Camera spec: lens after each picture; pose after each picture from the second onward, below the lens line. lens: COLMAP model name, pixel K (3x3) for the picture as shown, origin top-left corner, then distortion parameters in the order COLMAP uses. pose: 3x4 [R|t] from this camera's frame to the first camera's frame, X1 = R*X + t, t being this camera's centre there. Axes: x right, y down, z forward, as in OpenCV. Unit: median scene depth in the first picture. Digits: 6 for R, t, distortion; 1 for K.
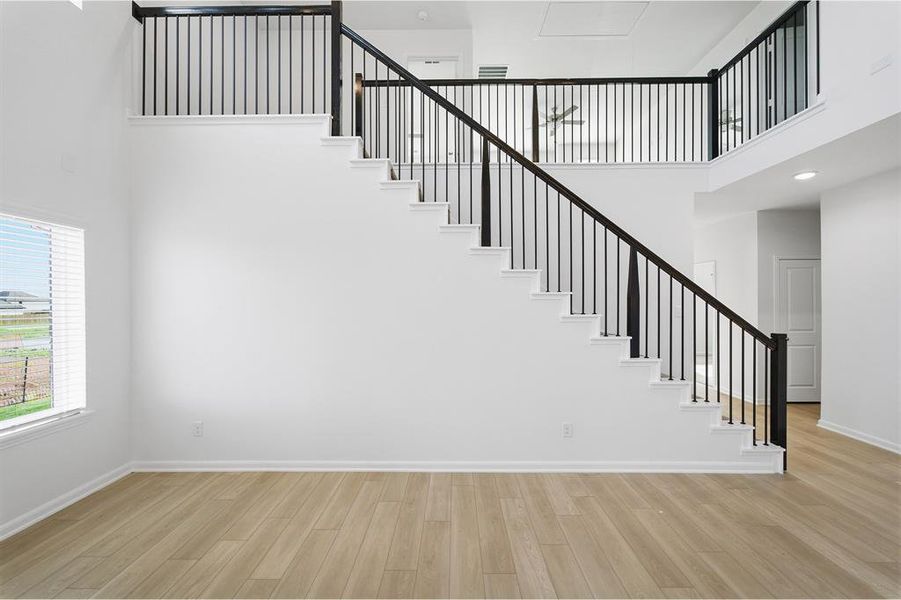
lens RADIAL K [[366.3, 0, 460.8], [0, 366.3, 292.1], [0, 0, 1]] dist [-0.003309, 0.000100]
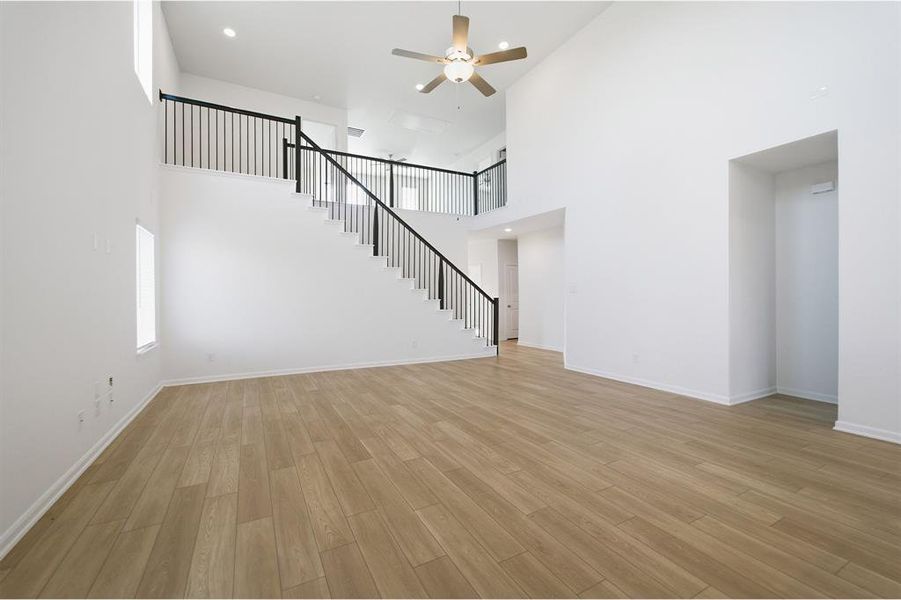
lens RADIAL K [[378.3, 0, 438.1], [0, 378.3, 298.4], [0, 0, 1]] dist [-0.009341, 0.000207]
pose [[0.893501, -0.007754, 0.448995, -0.549614], [0.000564, 0.999870, 0.016145, 0.077893], [-0.449061, -0.014172, 0.893389, -0.989418]]
